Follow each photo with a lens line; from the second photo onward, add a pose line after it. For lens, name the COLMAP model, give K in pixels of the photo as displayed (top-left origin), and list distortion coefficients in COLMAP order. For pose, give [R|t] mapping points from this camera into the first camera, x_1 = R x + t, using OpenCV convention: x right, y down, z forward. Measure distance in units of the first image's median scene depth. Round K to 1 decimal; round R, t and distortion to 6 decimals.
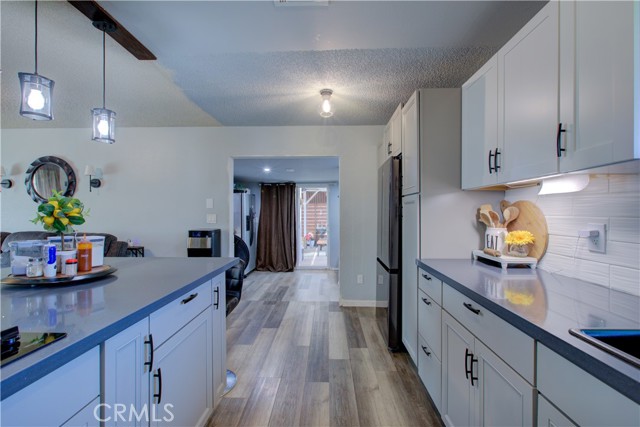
lens RADIAL K [[295.6, 0, 320.0], [0, 295.6, 213.5], [0, 0, 1]] dist [0.000401, -0.000016]
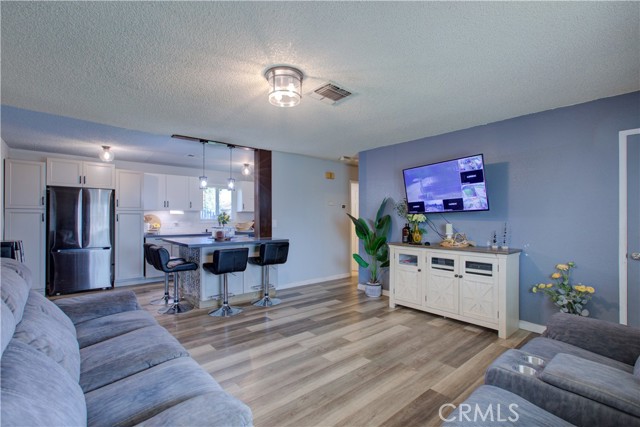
lens RADIAL K [[295.6, 0, 320.0], [0, 295.6, 213.5], [0, 0, 1]] dist [0.000401, -0.000016]
pose [[-0.675033, 0.011786, 0.737693, -2.642593], [0.003911, 0.999916, -0.012397, -0.005820], [-0.737777, -0.005483, -0.675022, 1.581766]]
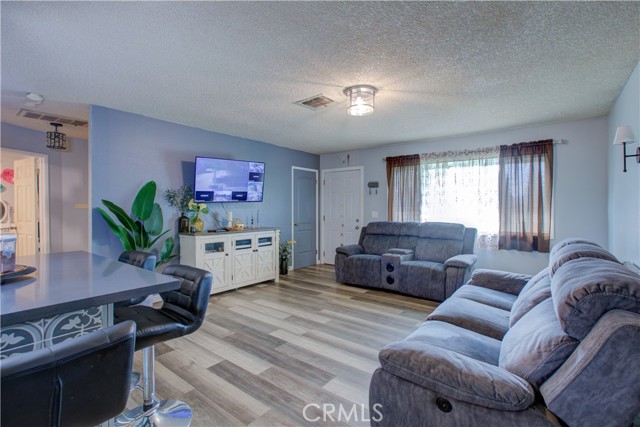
lens RADIAL K [[295.6, 0, 320.0], [0, 295.6, 213.5], [0, 0, 1]] dist [0.000401, -0.000016]
pose [[-0.596137, 0.018259, -0.802675, -0.539866], [-0.005001, 0.999638, 0.026454, -0.010023], [0.802867, 0.019785, -0.595830, 1.588602]]
